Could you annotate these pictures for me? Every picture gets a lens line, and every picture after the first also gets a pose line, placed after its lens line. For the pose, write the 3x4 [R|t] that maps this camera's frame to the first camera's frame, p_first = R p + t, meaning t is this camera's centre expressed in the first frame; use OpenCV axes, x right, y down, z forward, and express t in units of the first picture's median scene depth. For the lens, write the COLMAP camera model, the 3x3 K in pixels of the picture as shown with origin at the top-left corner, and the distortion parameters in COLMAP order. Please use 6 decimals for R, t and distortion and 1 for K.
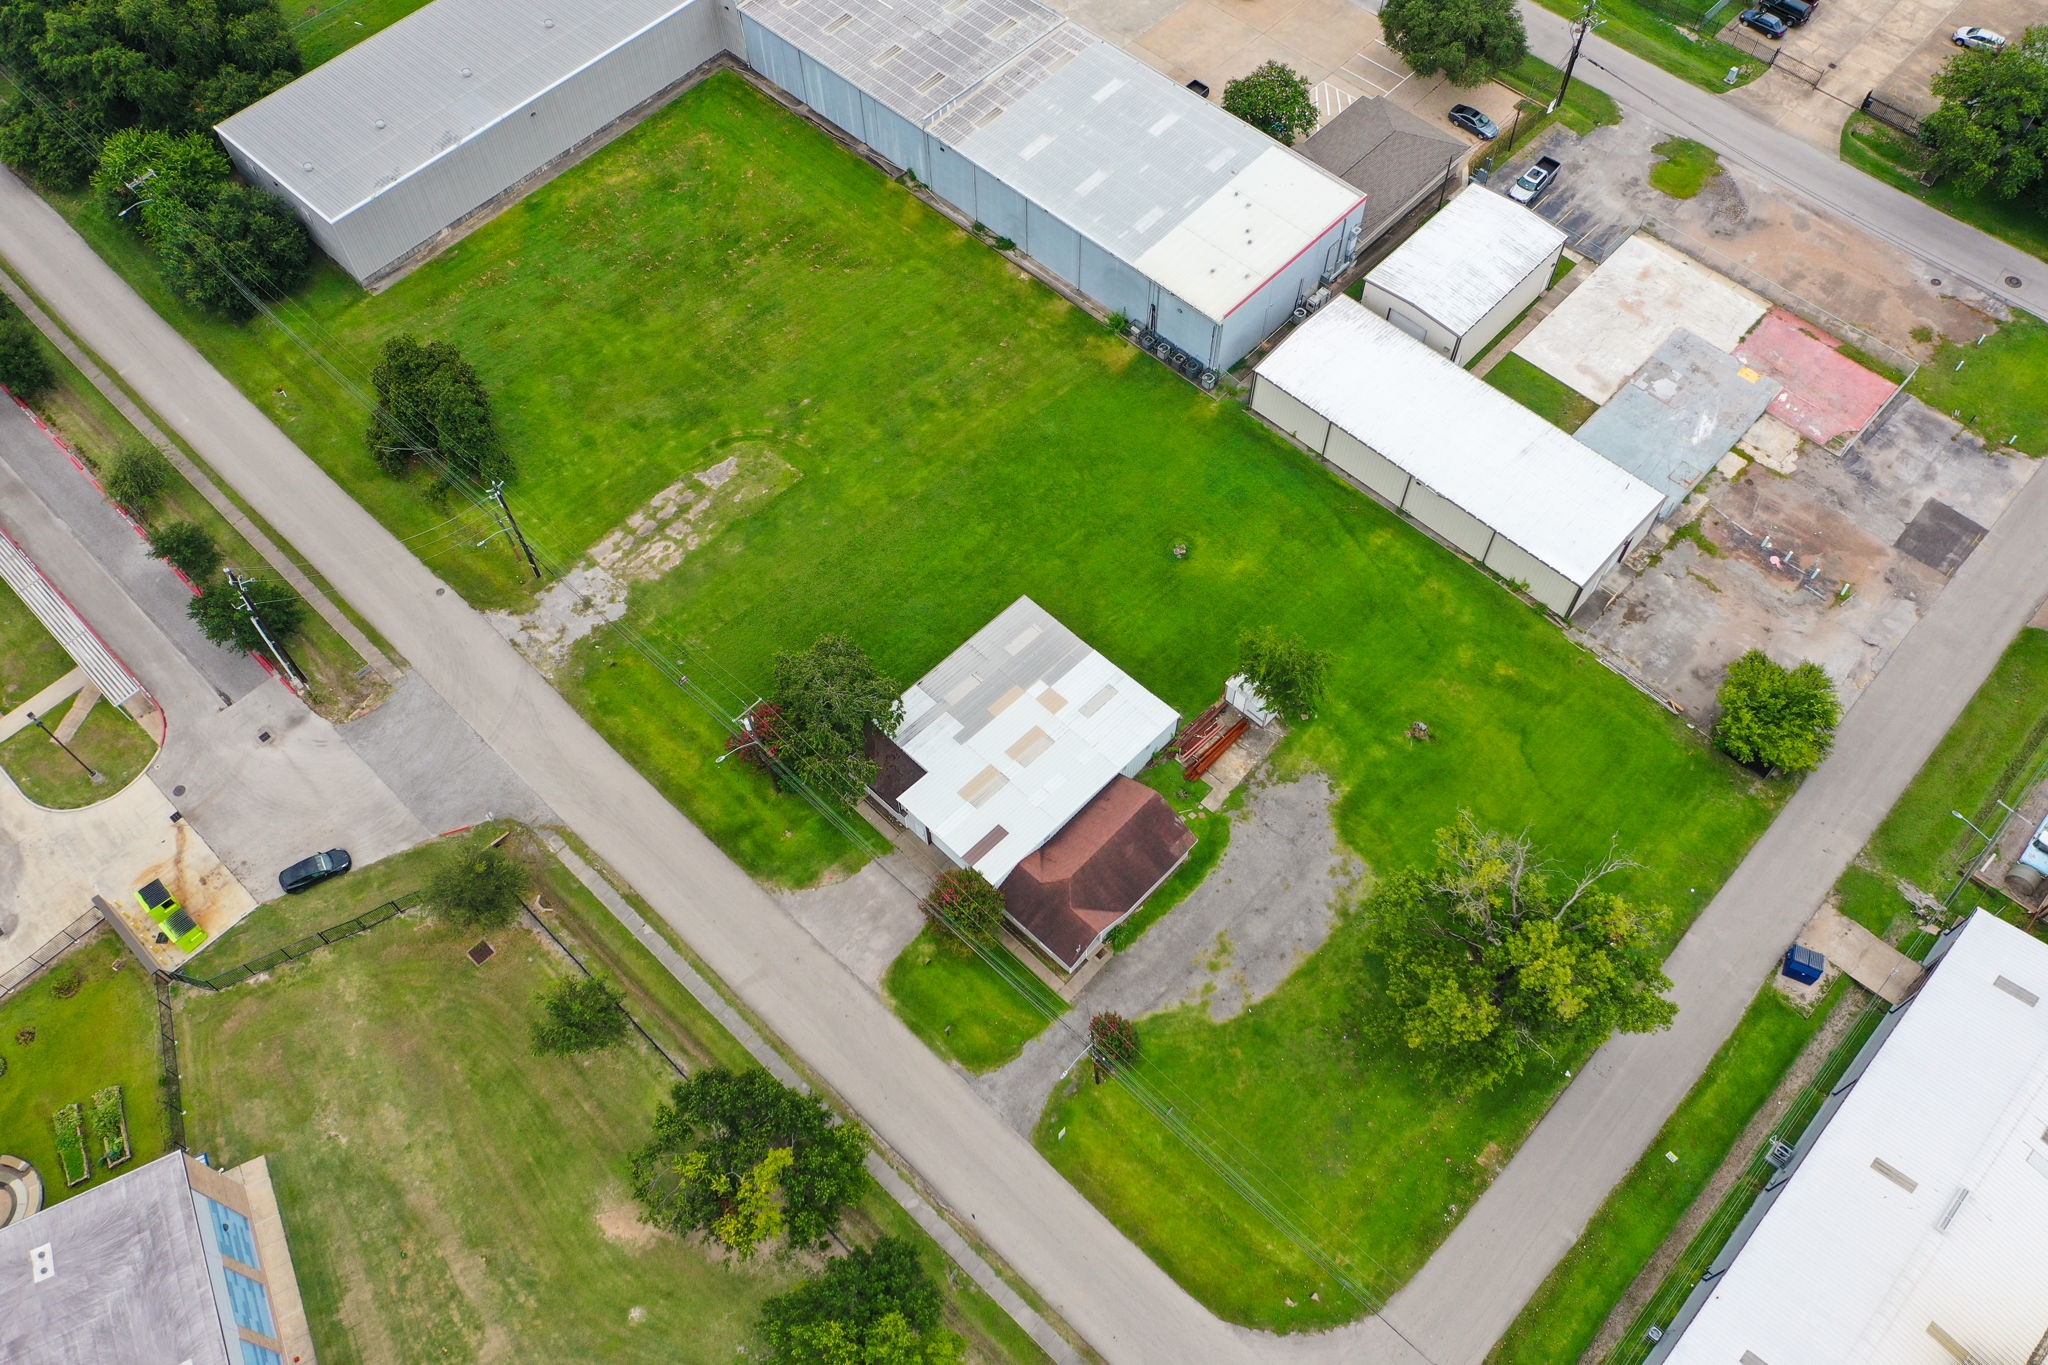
lens RADIAL K [[1609.4, 0, 1018.5], [0, 1609.4, 687.6], [0, 0, 1]] dist [0.002551, -0.003390]
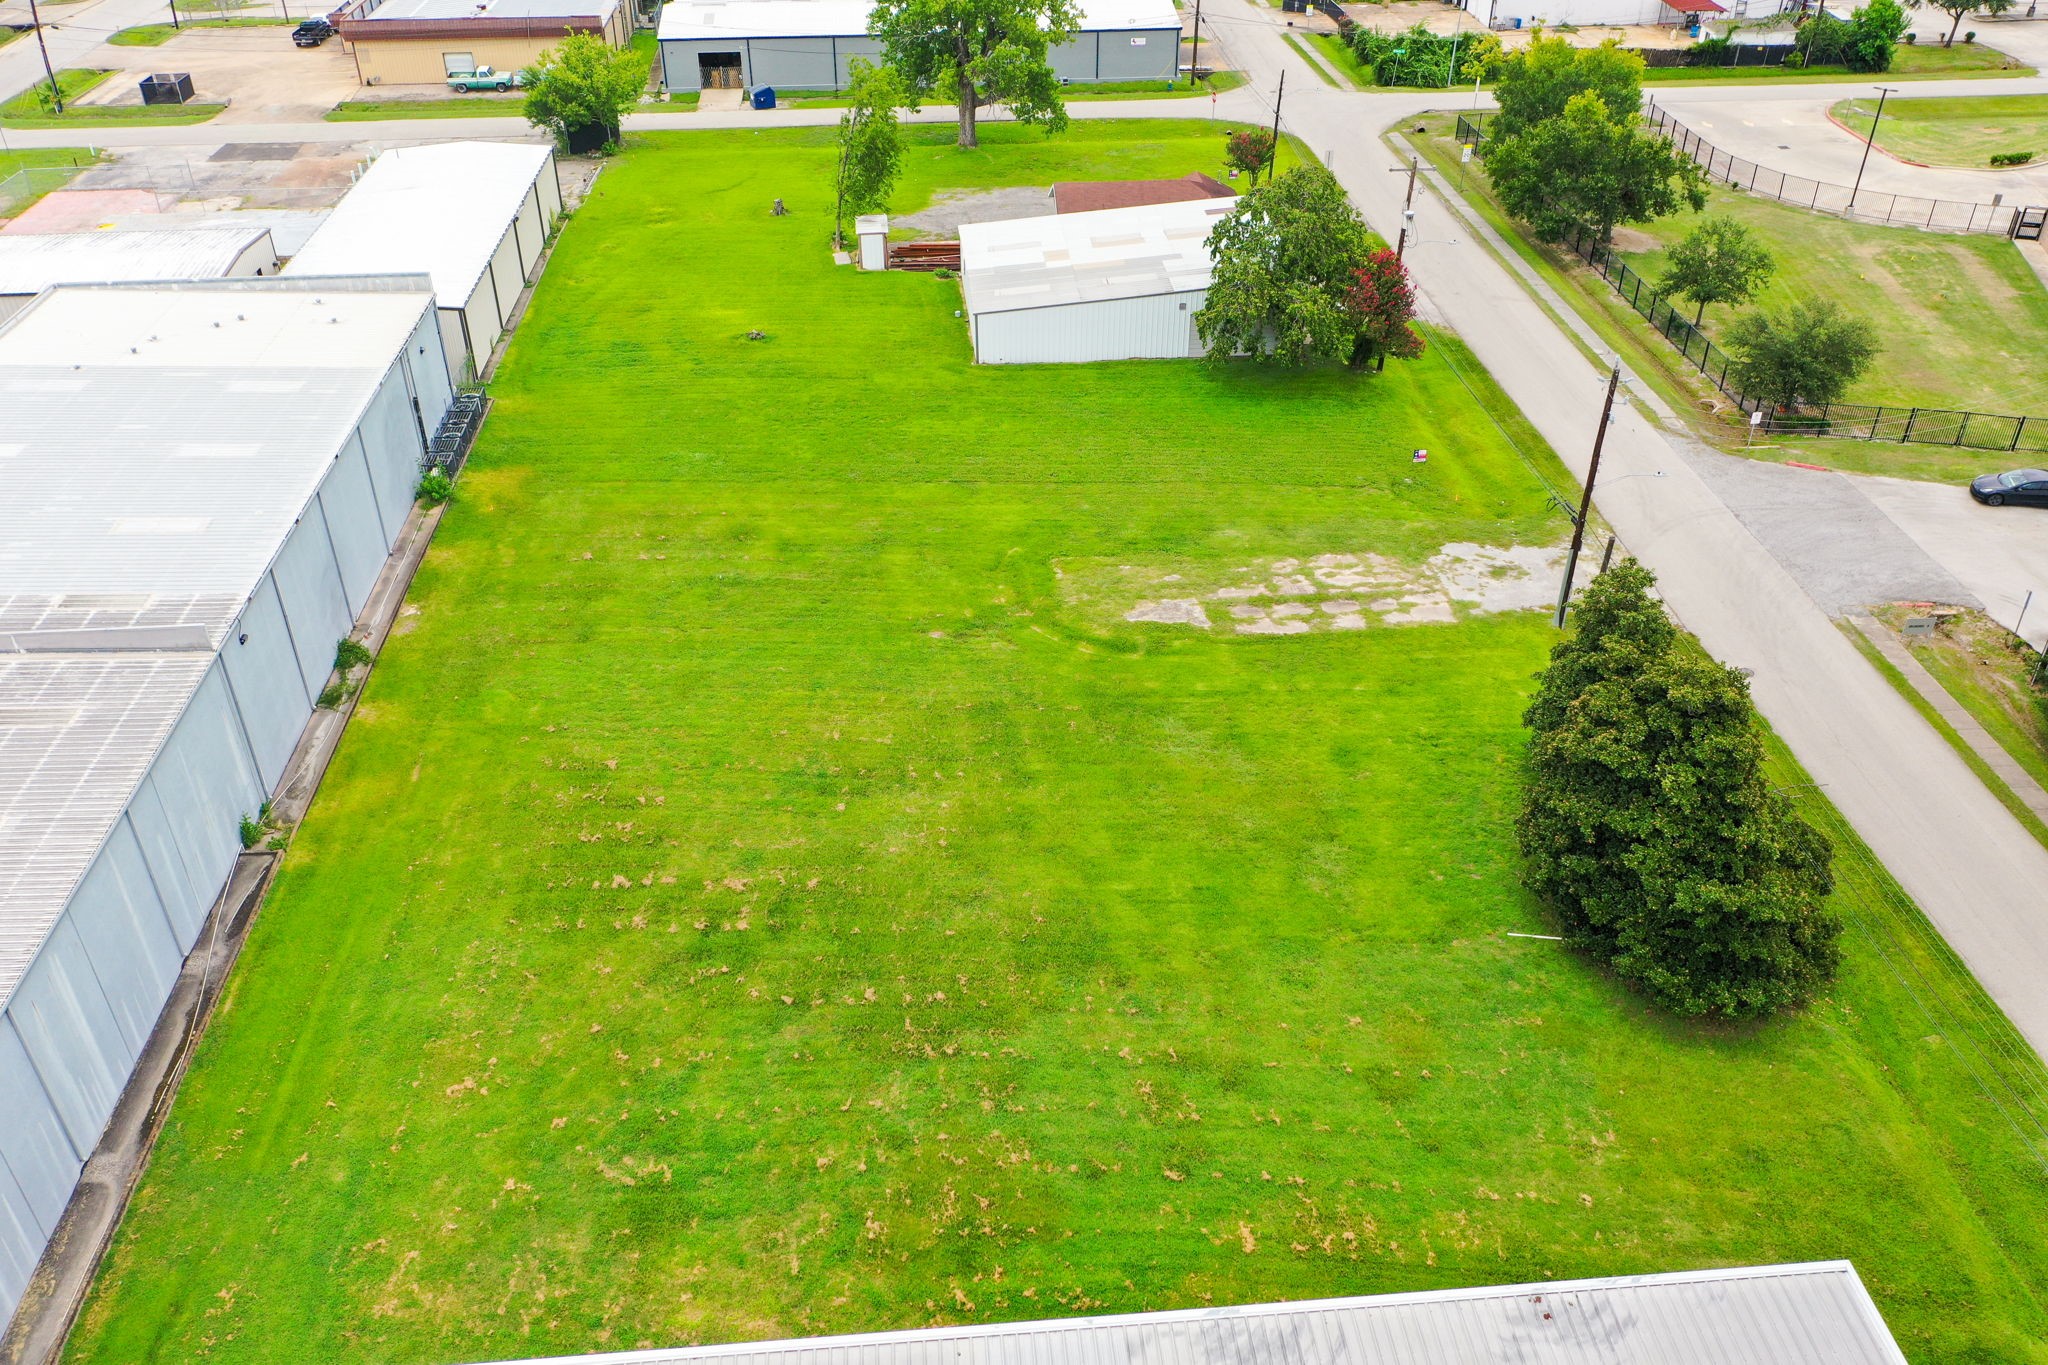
lens RADIAL K [[1609.4, 0, 1006.3], [0, 1609.4, 672.4], [0, 0, 1]] dist [0.002551, -0.003390]
pose [[-0.742244, -0.359495, 0.565541, -0.468420], [0.581125, 0.074970, 0.810354, -0.612650], [-0.333717, 0.930131, 0.153266, 0.983664]]
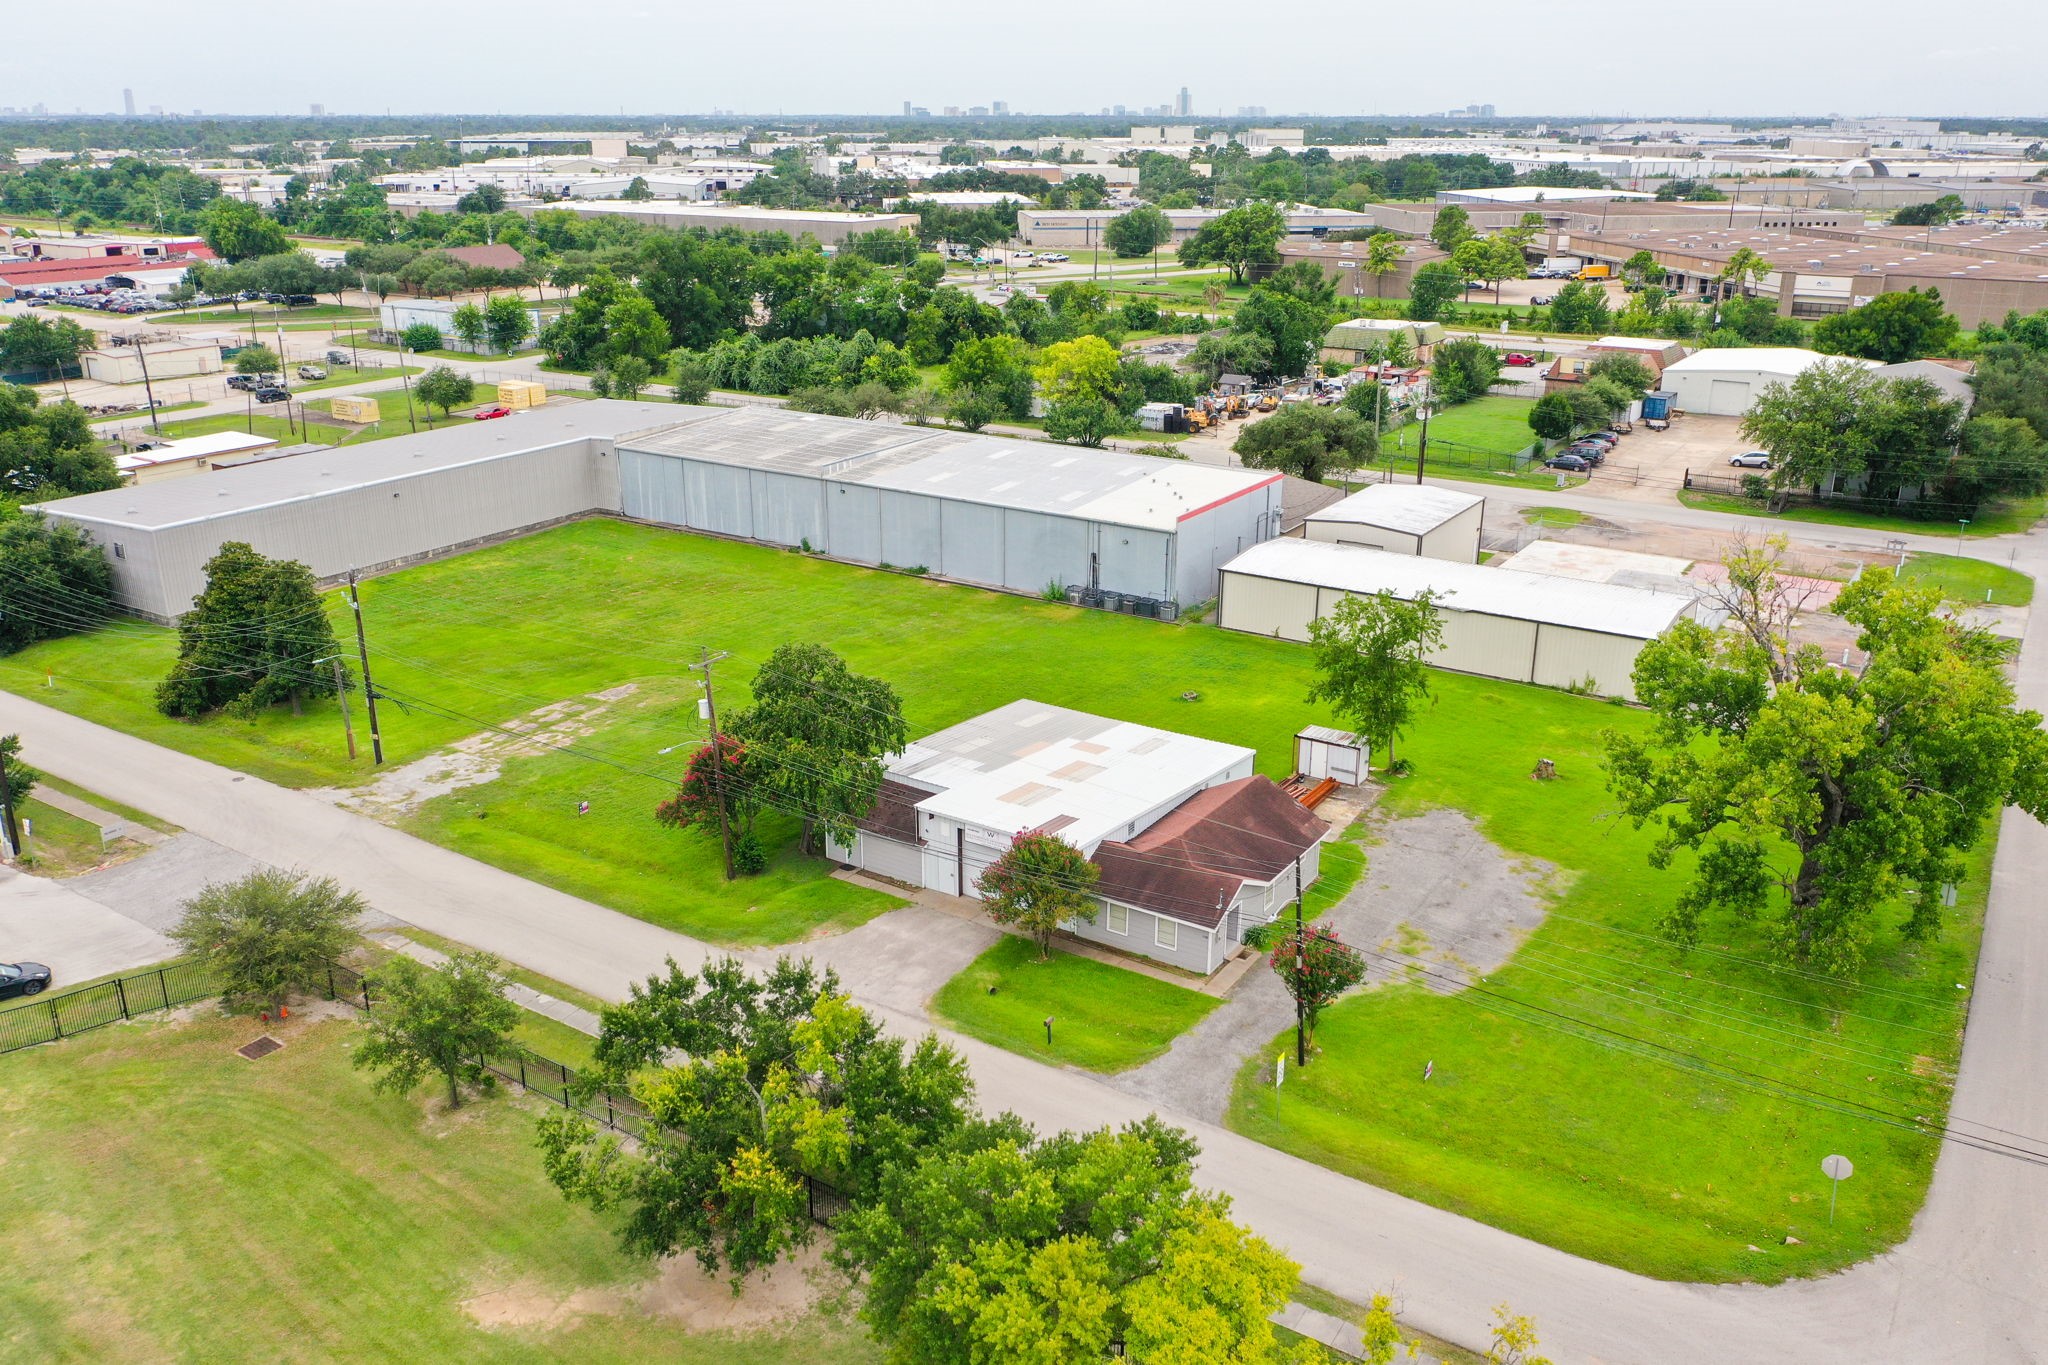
lens RADIAL K [[1609.4, 0, 1018.4], [0, 1609.4, 700.7], [0, 0, 1]] dist [0.002551, -0.003390]
pose [[0.983364, -0.050437, 0.174504, -0.131878], [0.149025, 0.773300, -0.616278, 0.415194], [-0.103861, 0.632031, 0.767952, 0.365565]]
